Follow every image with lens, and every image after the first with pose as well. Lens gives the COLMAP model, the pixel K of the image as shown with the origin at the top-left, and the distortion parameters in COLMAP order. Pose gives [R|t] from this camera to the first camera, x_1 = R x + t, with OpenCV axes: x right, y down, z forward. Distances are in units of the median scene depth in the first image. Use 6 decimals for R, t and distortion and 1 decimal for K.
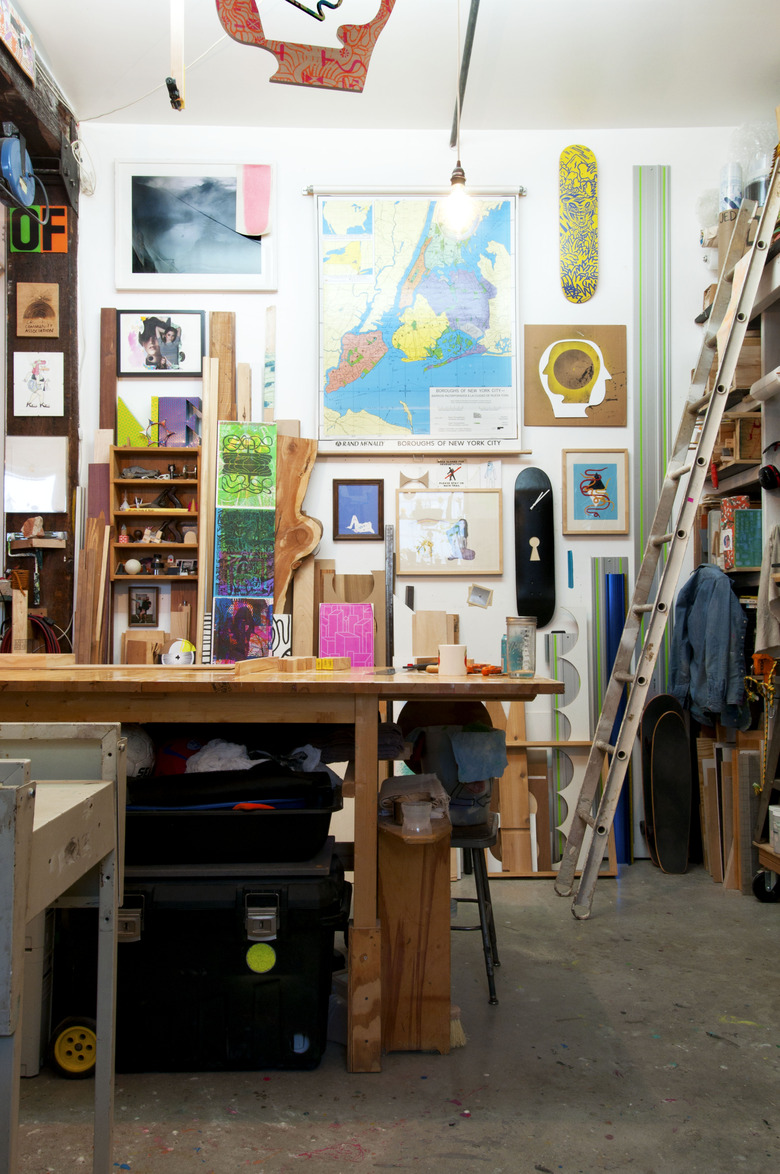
lens RADIAL K [[985.3, 0, 390.0], [0, 985.3, 587.0], [0, 0, 1]] dist [0.041694, 0.004827]
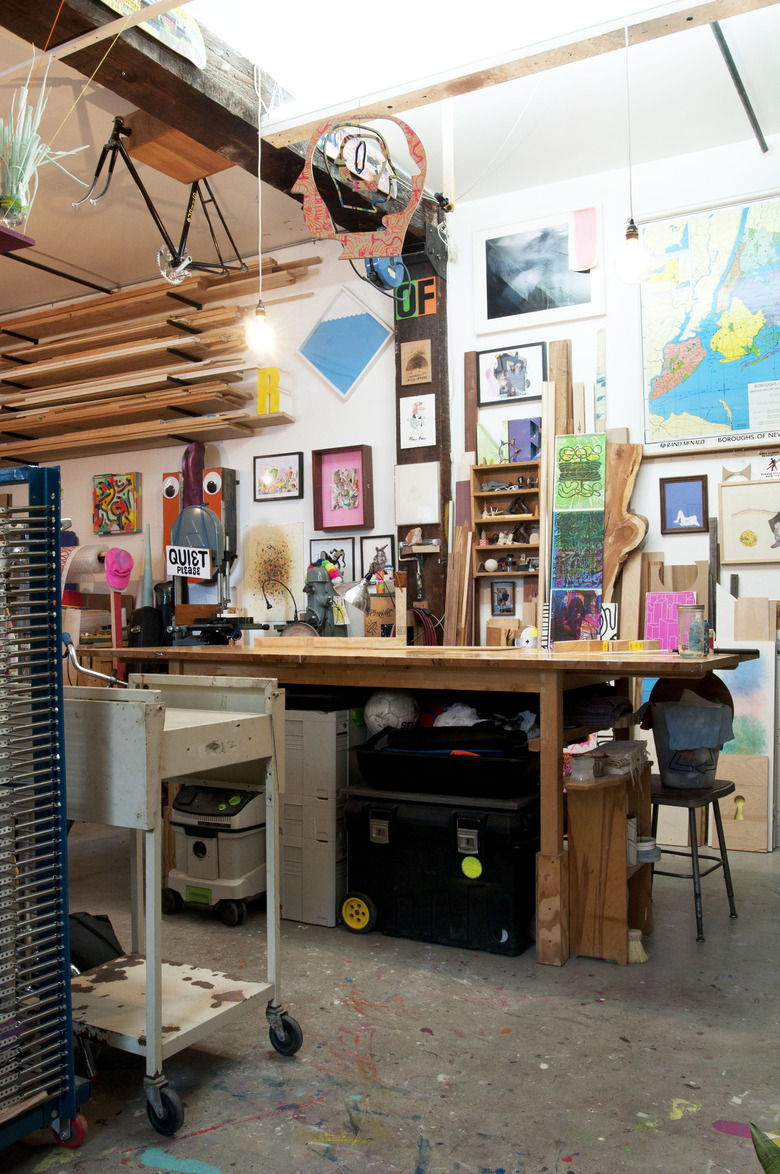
lens RADIAL K [[990.2, 0, 390.0], [0, 990.2, 587.0], [0, 0, 1]] dist [-0.078960, 0.077655]
pose [[0.863628, -0.023999, -0.503557, 0.234096], [0.030577, 0.999521, 0.004805, -0.003795], [0.503201, -0.019547, 0.863948, -0.092284]]
